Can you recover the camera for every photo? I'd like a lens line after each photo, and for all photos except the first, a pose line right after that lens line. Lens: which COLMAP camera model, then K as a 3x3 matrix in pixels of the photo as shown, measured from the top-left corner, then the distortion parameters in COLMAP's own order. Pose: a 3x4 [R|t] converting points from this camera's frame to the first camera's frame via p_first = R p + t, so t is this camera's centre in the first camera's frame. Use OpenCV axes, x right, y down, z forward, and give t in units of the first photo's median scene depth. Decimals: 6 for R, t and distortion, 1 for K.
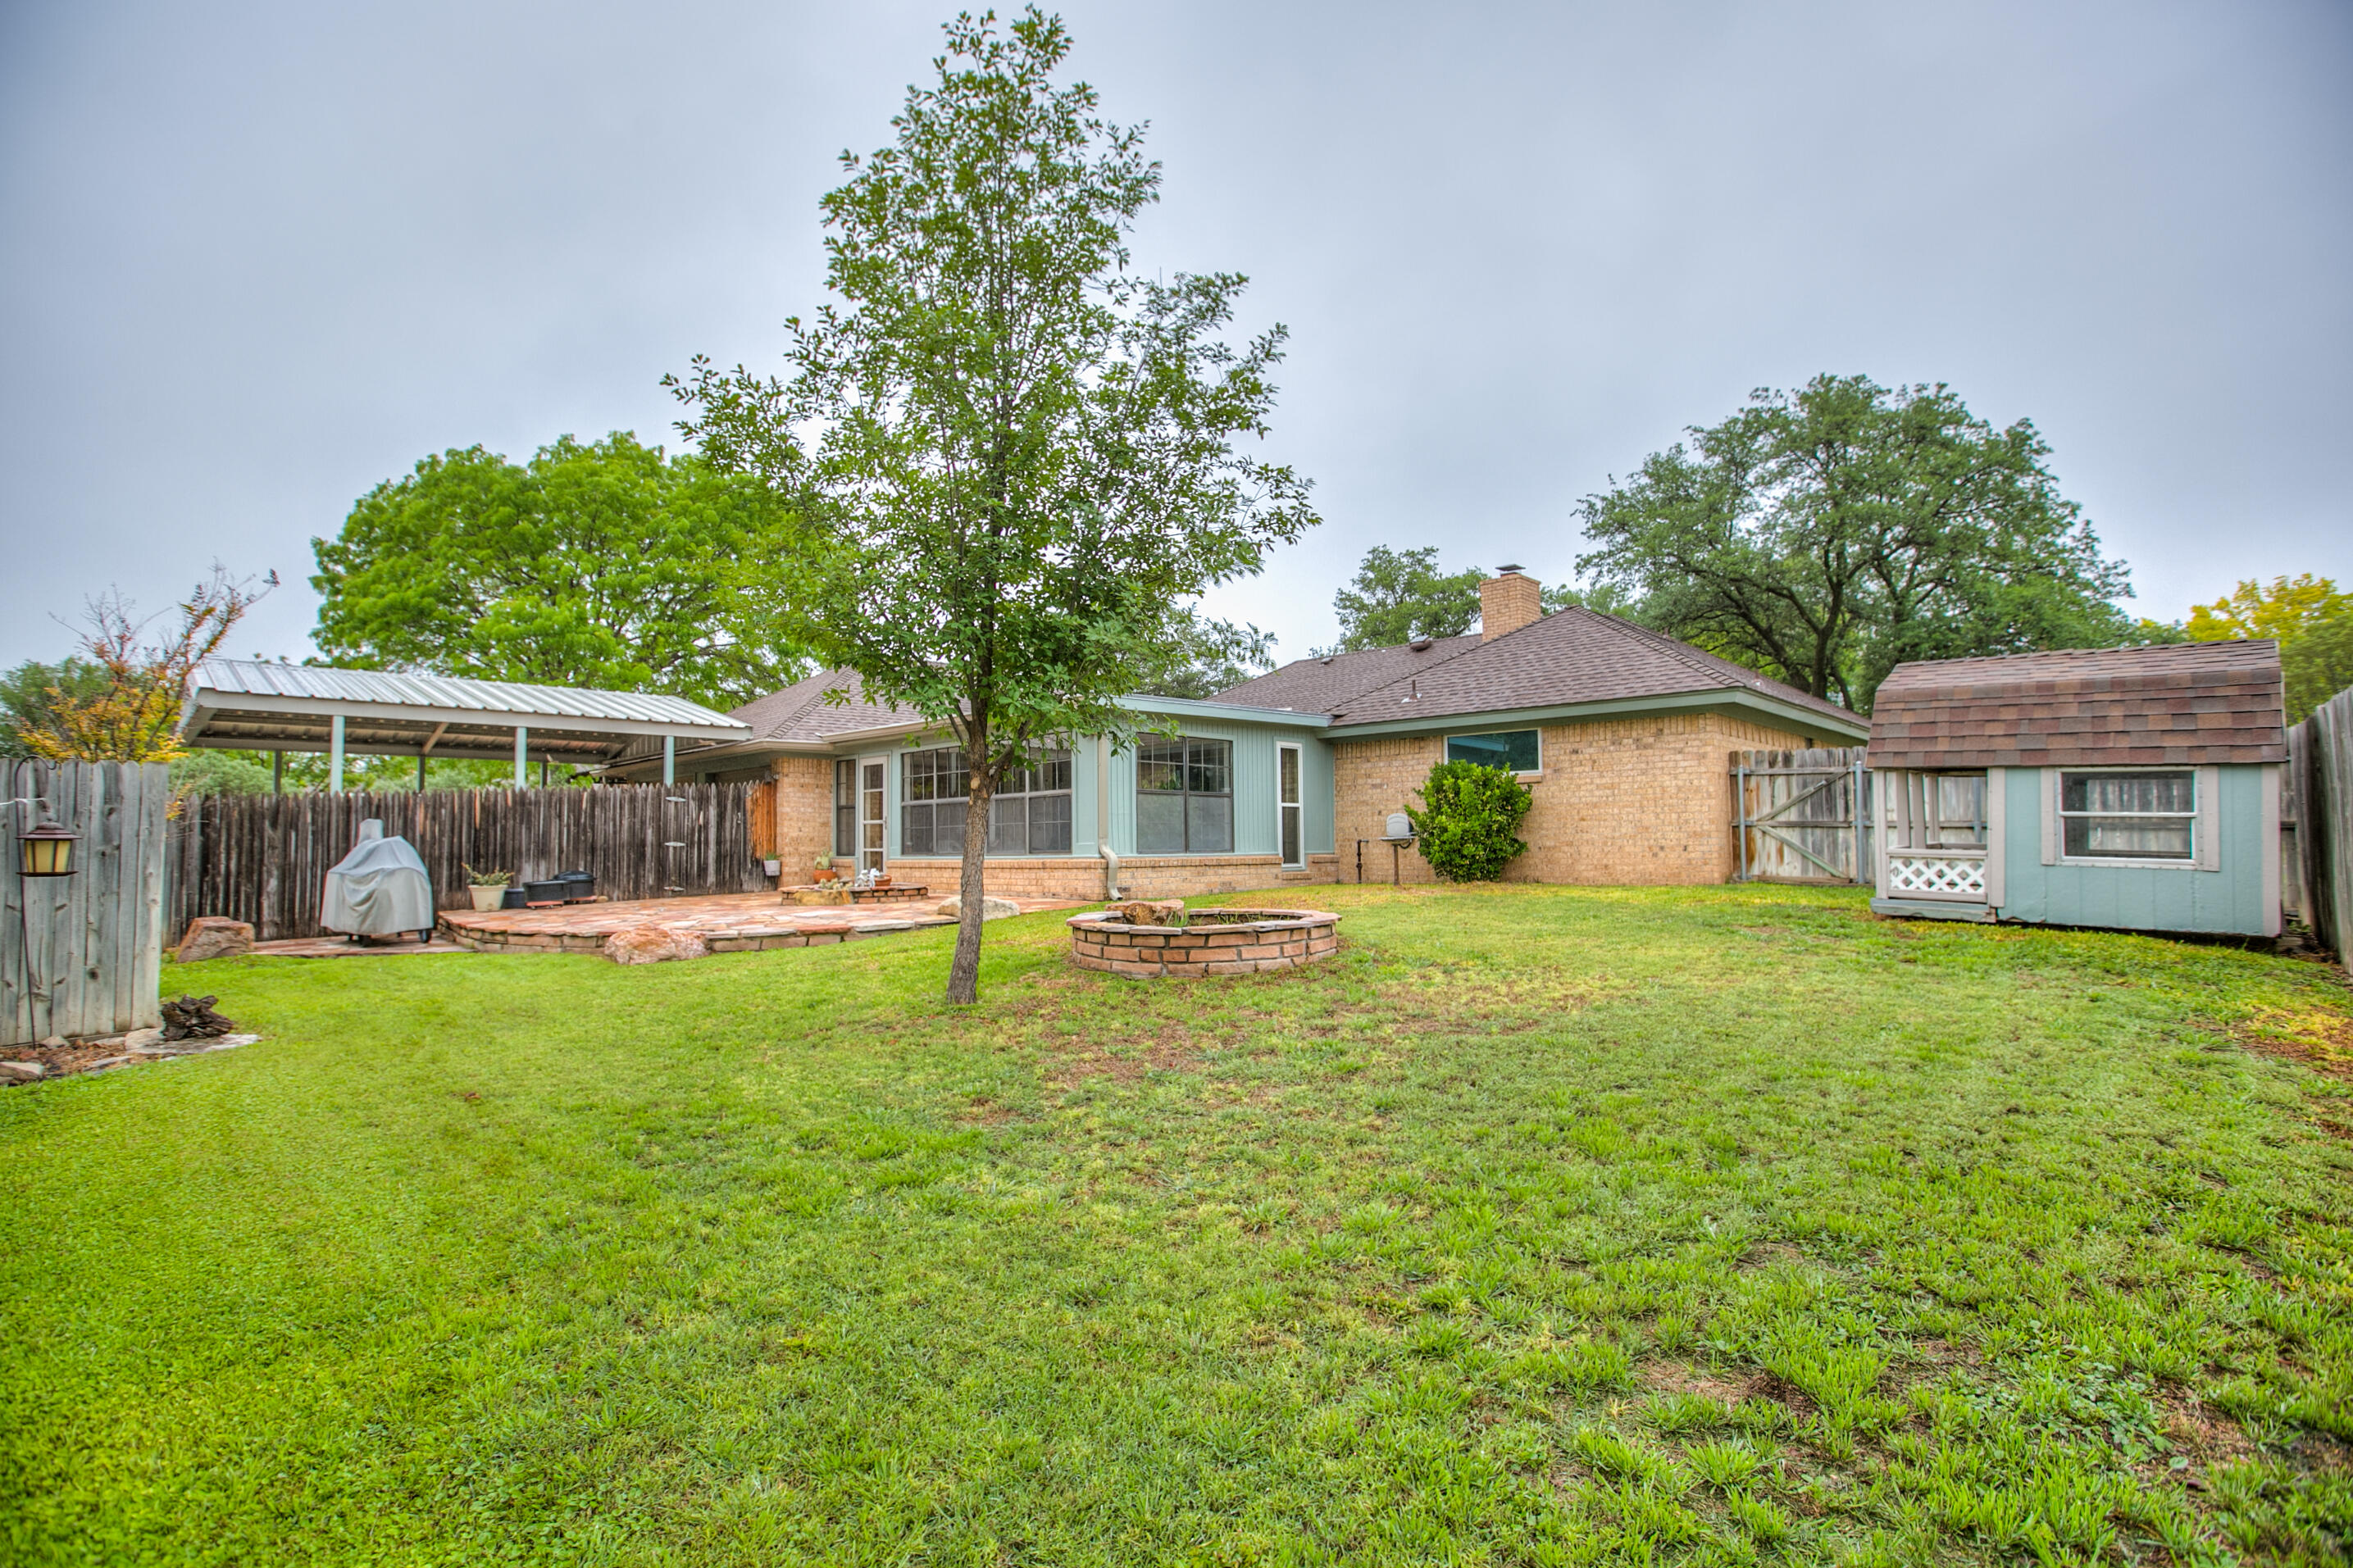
lens RADIAL K [[1093.8, 0, 1170.4], [0, 1093.8, 783.7], [0, 0, 1]] dist [-0.004520, 0.000871]
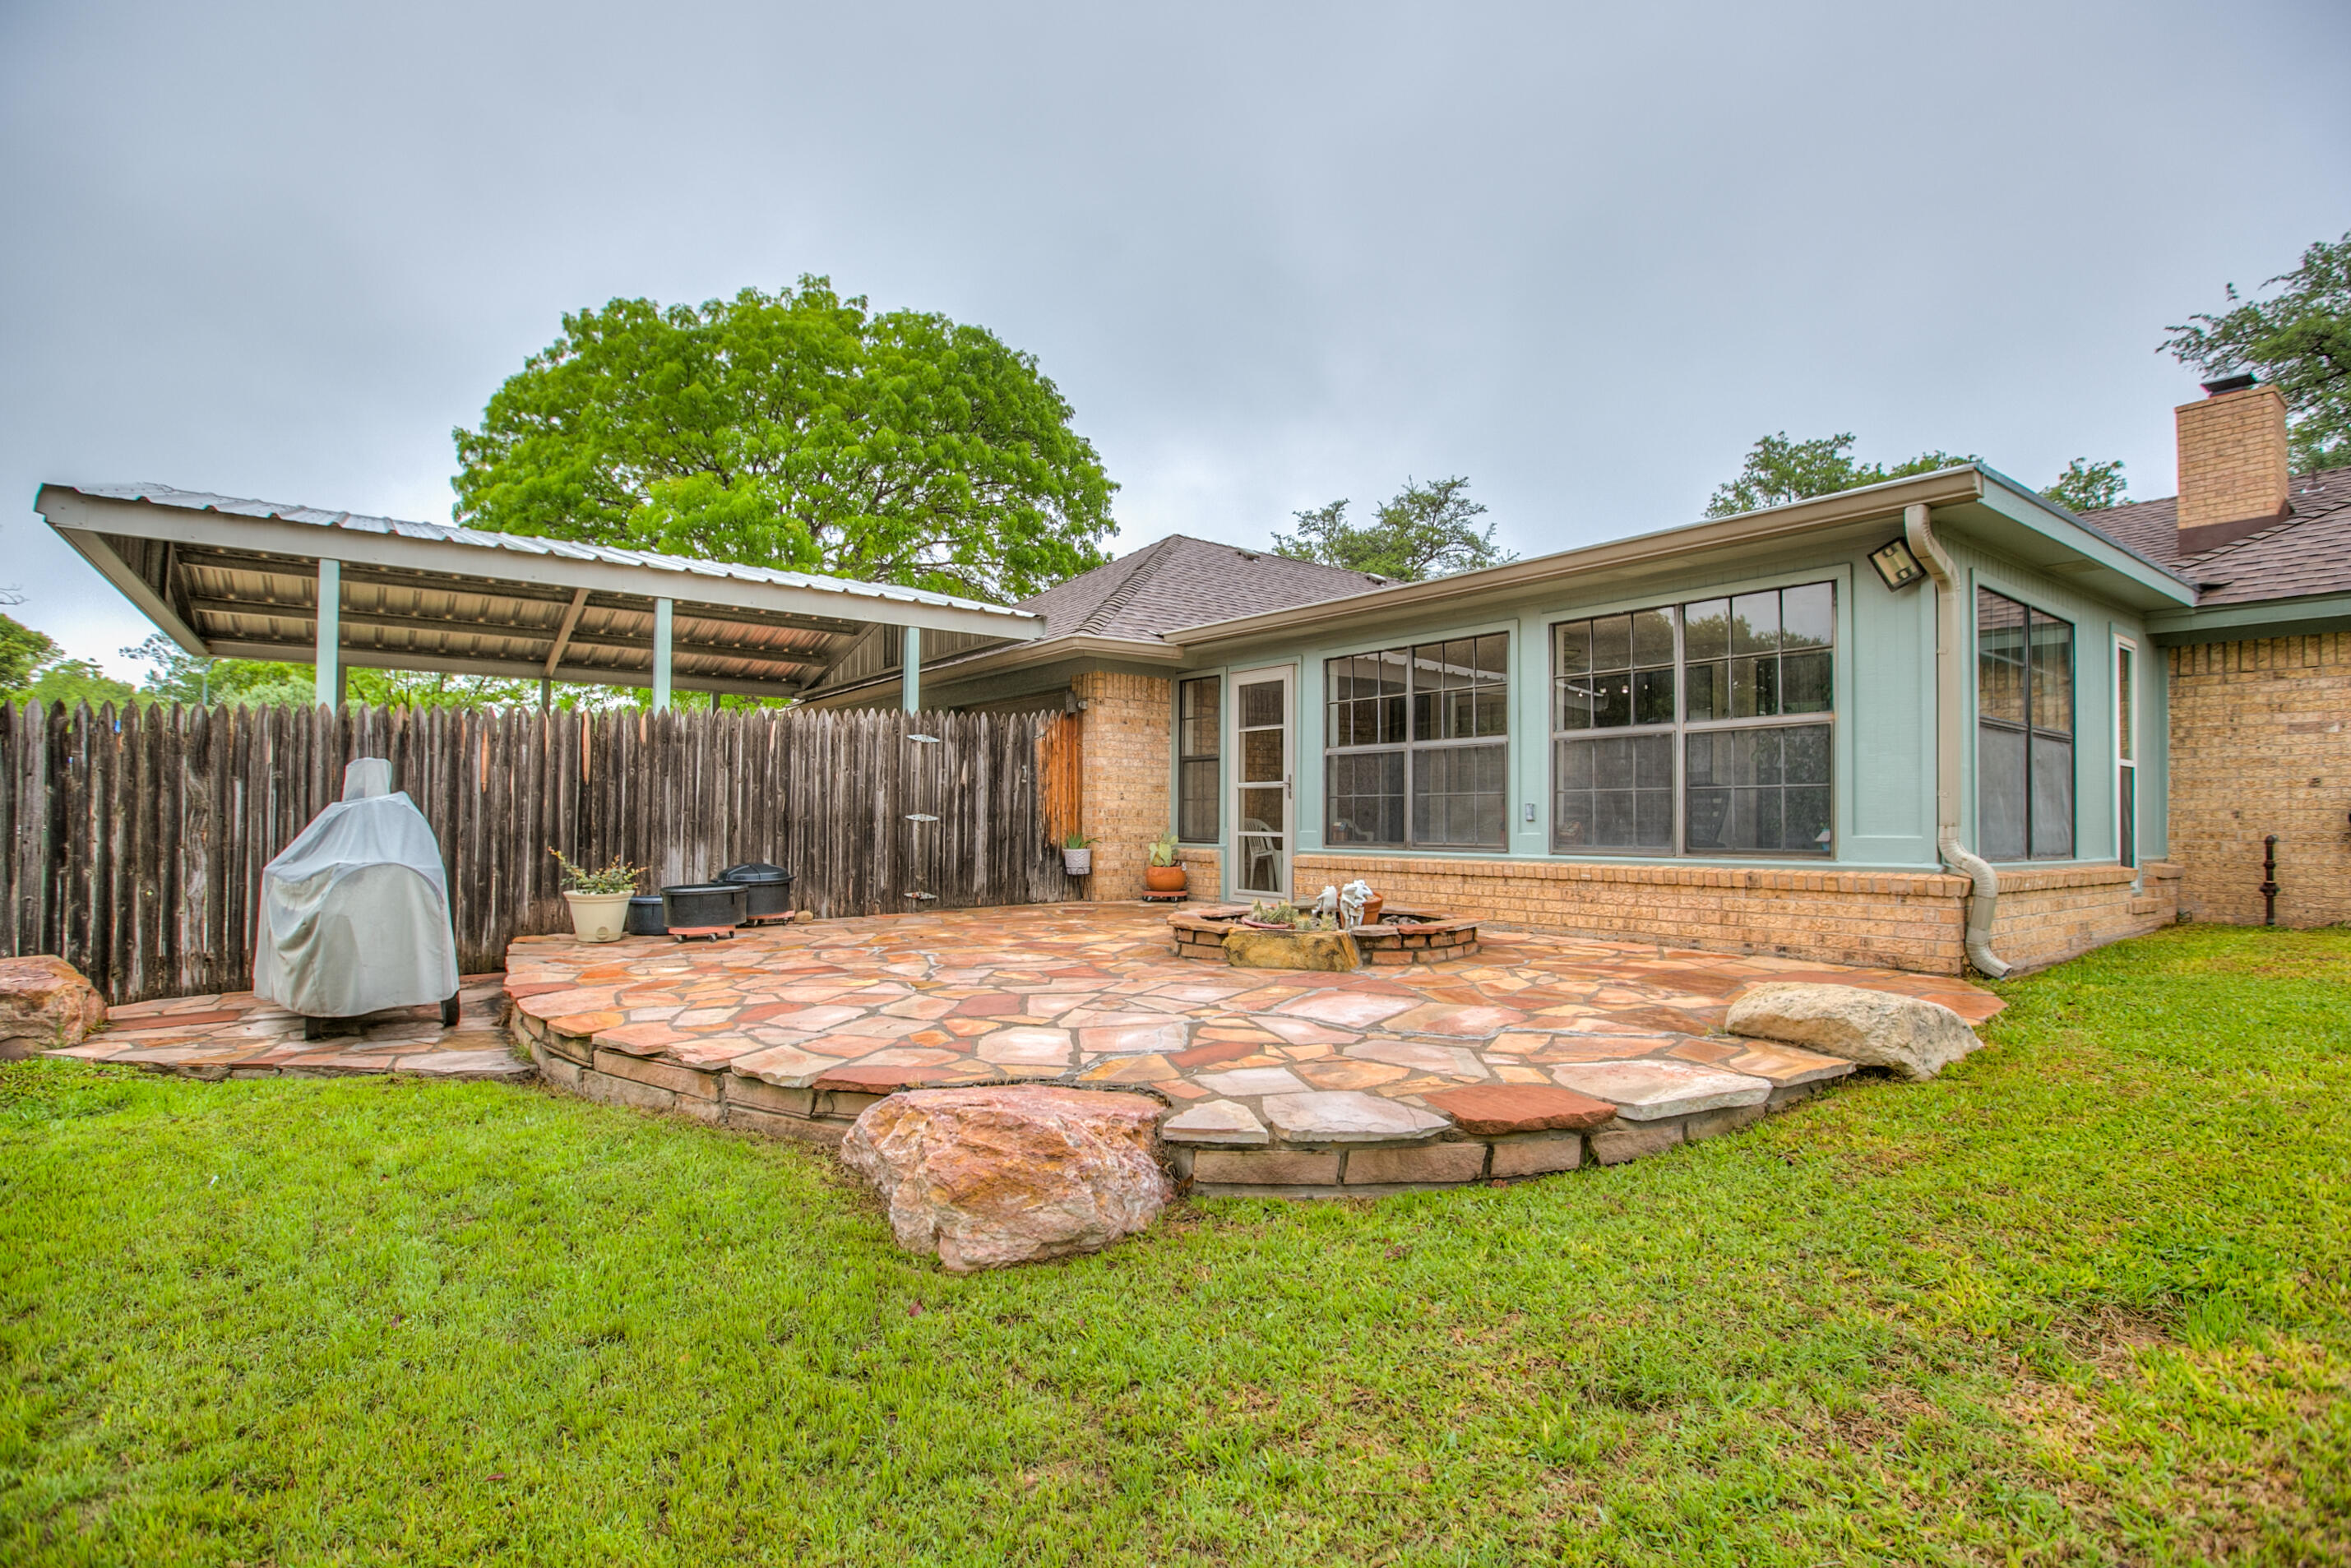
lens RADIAL K [[1093.0, 0, 1182.5], [0, 1093.0, 788.2], [0, 0, 1]] dist [-0.004520, 0.000871]
pose [[0.991702, 0.016818, -0.127450, -0.250901], [-0.013500, 0.999548, 0.026852, 0.023316], [0.127844, -0.024909, 0.991481, 0.461217]]
